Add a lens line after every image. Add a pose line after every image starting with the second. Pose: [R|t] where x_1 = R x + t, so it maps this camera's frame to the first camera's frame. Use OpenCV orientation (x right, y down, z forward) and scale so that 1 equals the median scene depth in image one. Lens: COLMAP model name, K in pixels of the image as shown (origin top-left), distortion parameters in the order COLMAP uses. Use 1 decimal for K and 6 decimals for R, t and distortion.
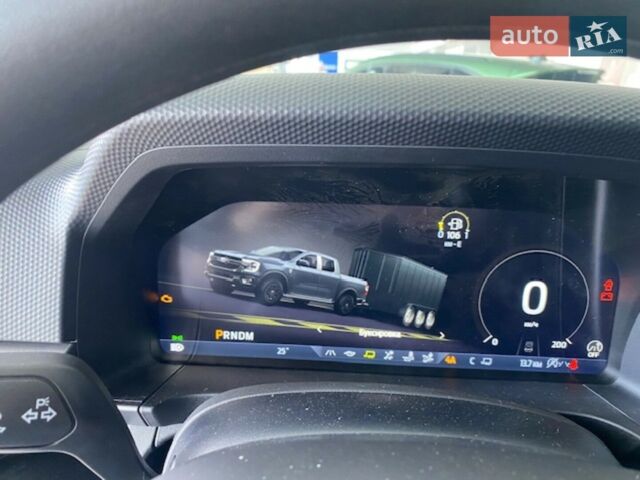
lens RADIAL K [[499.8, 0, 319.4], [0, 499.8, 246.0], [0, 0, 1]] dist [-0.003909, -0.018721]
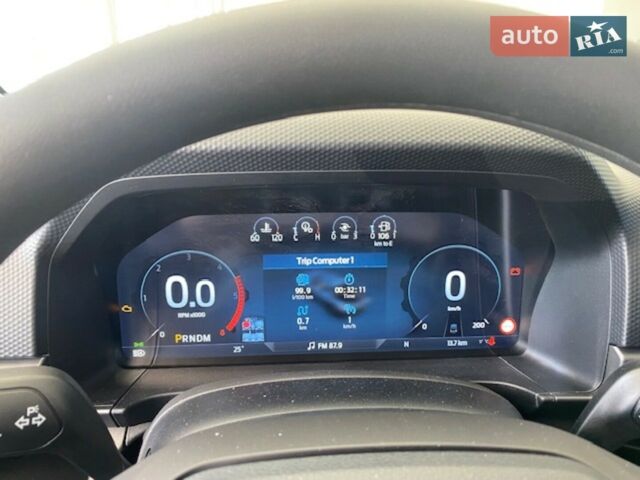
lens RADIAL K [[499.8, 0, 319.3], [0, 499.8, 232.3], [0, 0, 1]] dist [-0.003909, -0.018721]
pose [[0.992371, -0.053411, 0.111118, -0.006676], [0.055100, 0.998406, -0.012184, -0.030509], [-0.110291, 0.018214, 0.993732, -0.154917]]
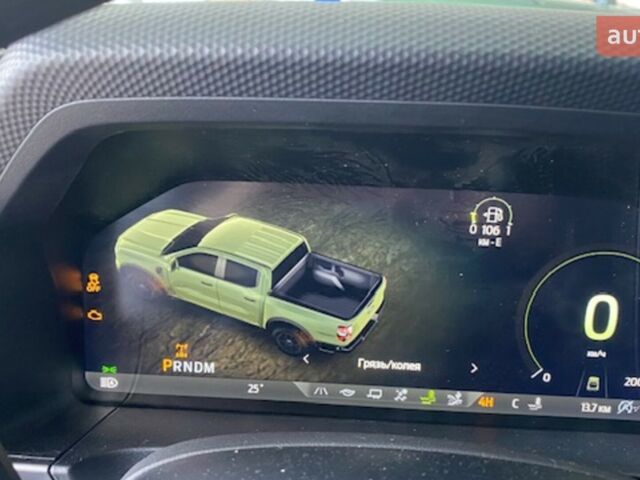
lens RADIAL K [[662.1, 0, 323.3], [0, 662.1, 241.6], [0, 0, 1]] dist [-0.006550, 0.000000]
pose [[0.999868, 0.008405, 0.013911, 0.013762], [-0.008255, 0.999907, -0.010823, 0.008926], [-0.014000, 0.010706, 0.999845, 0.048668]]
